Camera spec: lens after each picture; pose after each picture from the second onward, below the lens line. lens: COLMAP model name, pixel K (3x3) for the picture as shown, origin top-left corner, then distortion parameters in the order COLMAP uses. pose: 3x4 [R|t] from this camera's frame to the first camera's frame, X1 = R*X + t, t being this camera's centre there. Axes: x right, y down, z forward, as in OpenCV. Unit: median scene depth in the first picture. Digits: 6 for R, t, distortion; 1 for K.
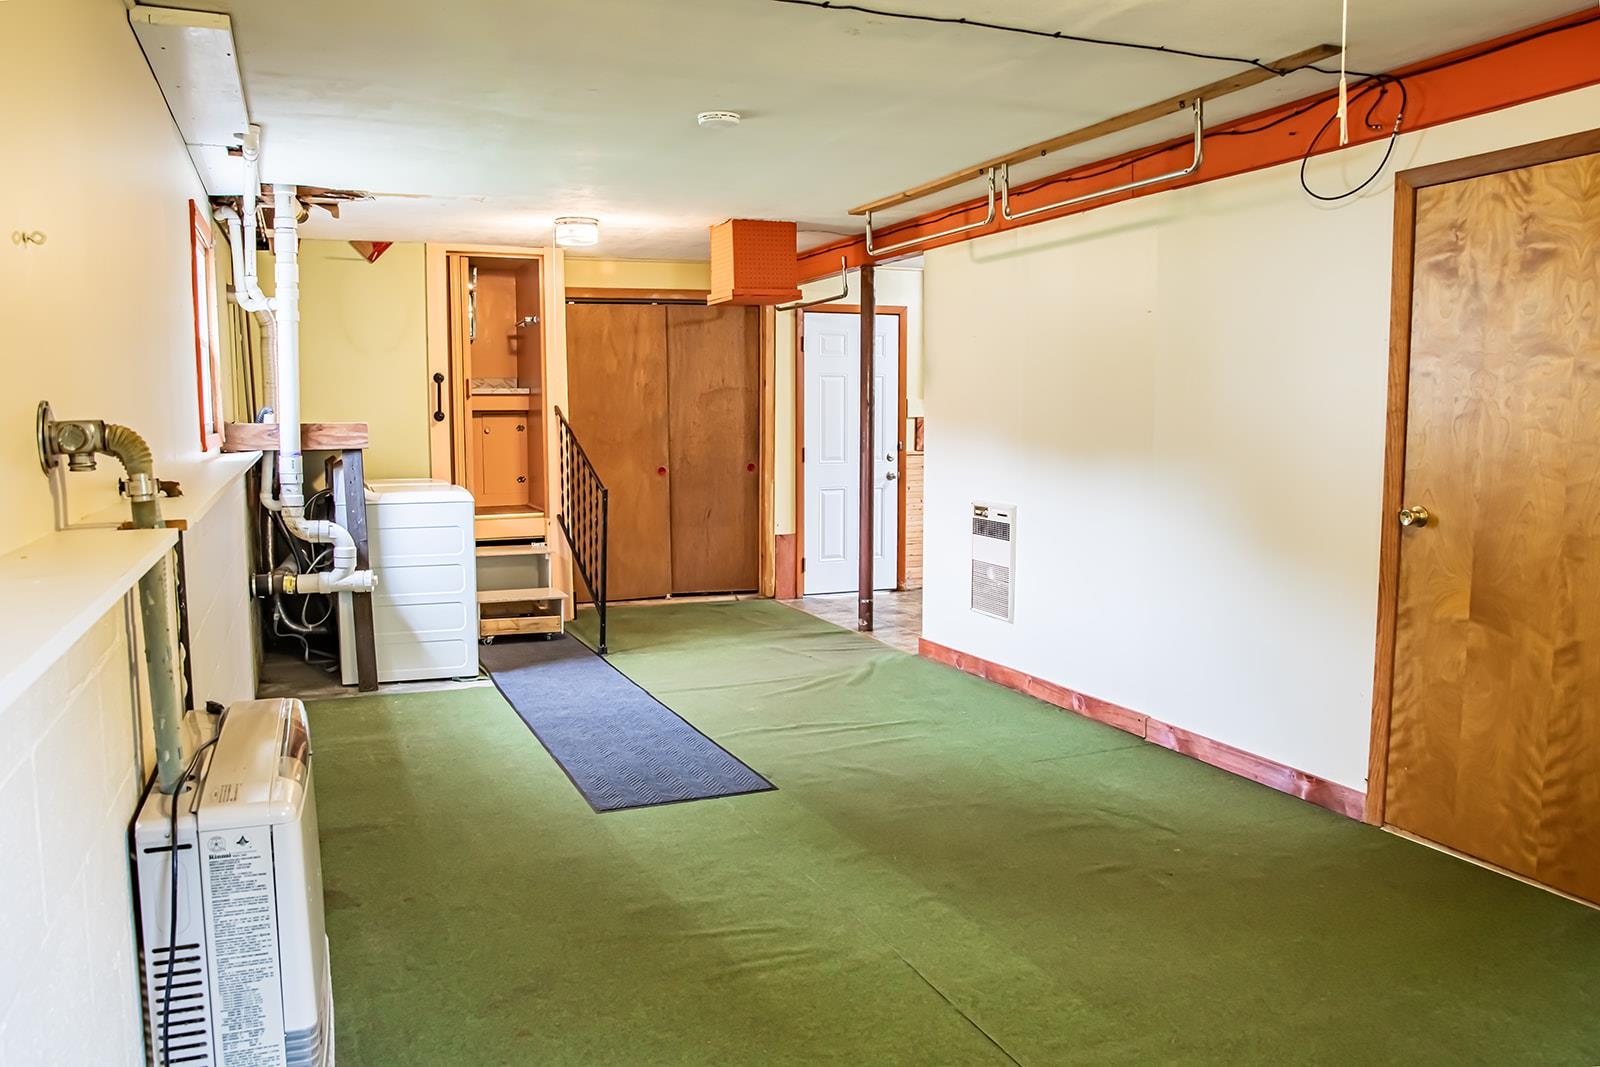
lens RADIAL K [[1140.2, 0, 800.0], [0, 1140.2, 533.5], [0, 0, 1]] dist [-0.060450, 0.004343]
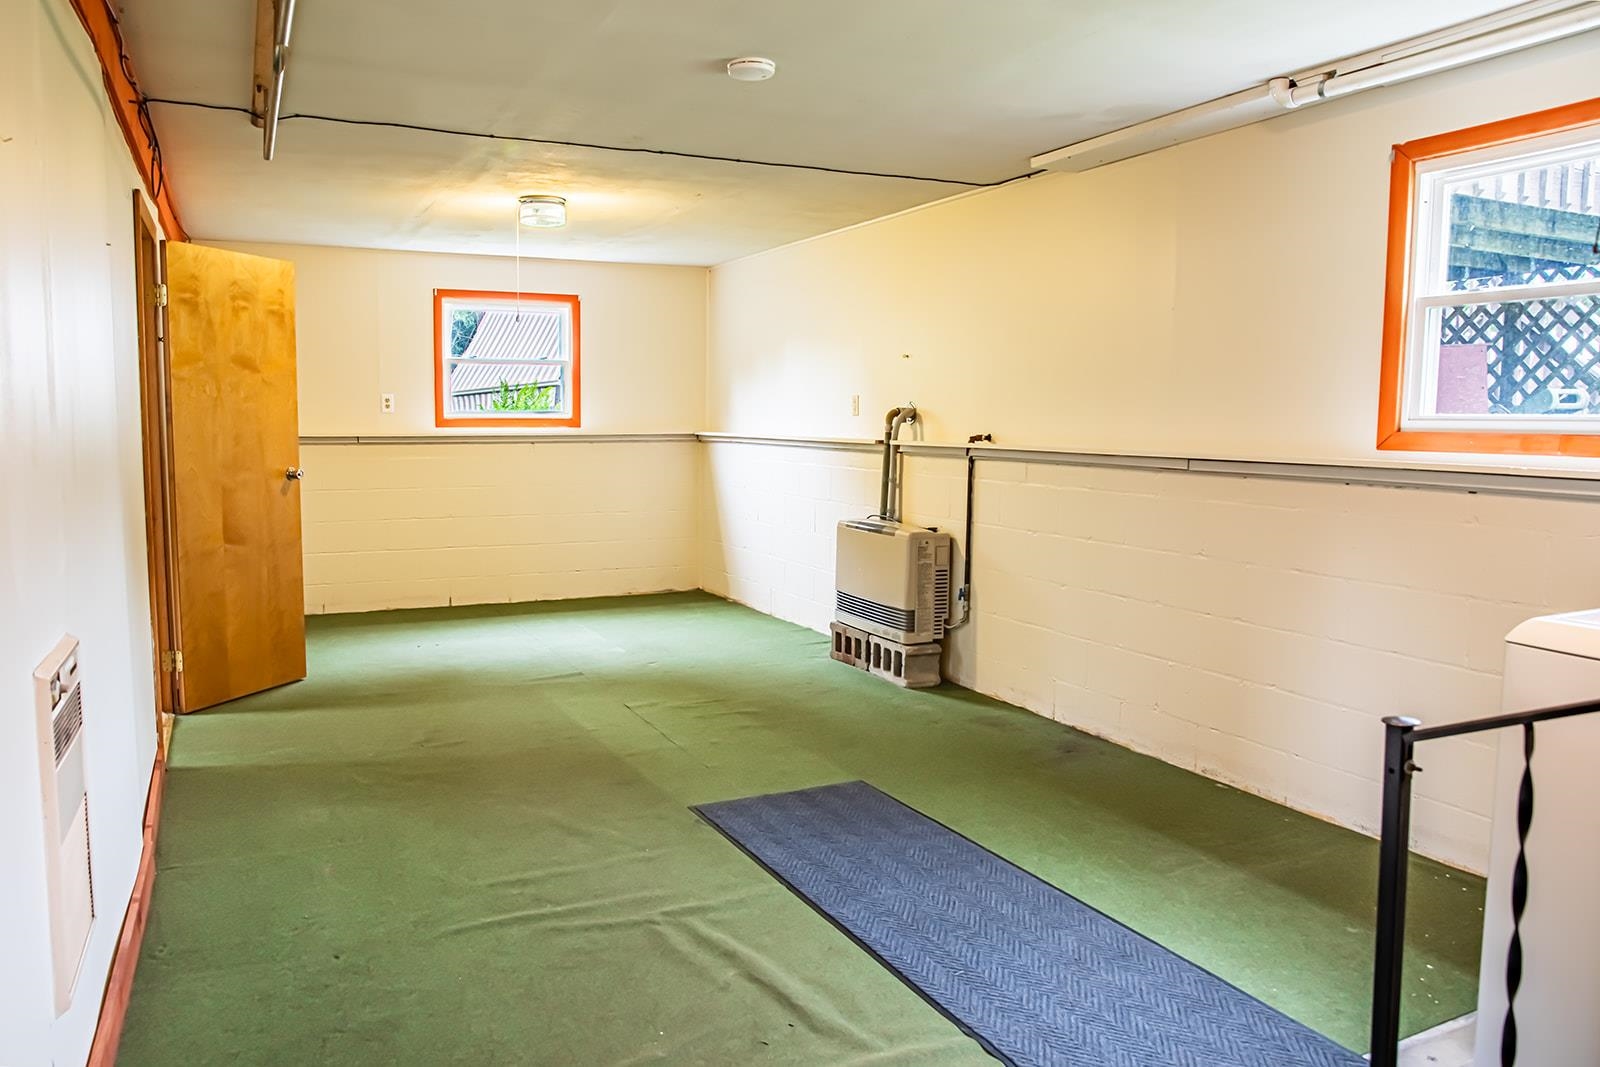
lens RADIAL K [[1140.2, 0, 800.0], [0, 1140.2, 533.5], [0, 0, 1]] dist [-0.060450, 0.004343]
pose [[-0.996201, 0.002881, -0.087042, -0.029813], [-0.015276, 0.978177, 0.207209, -0.222317], [0.085739, 0.207751, -0.974417, 2.120484]]
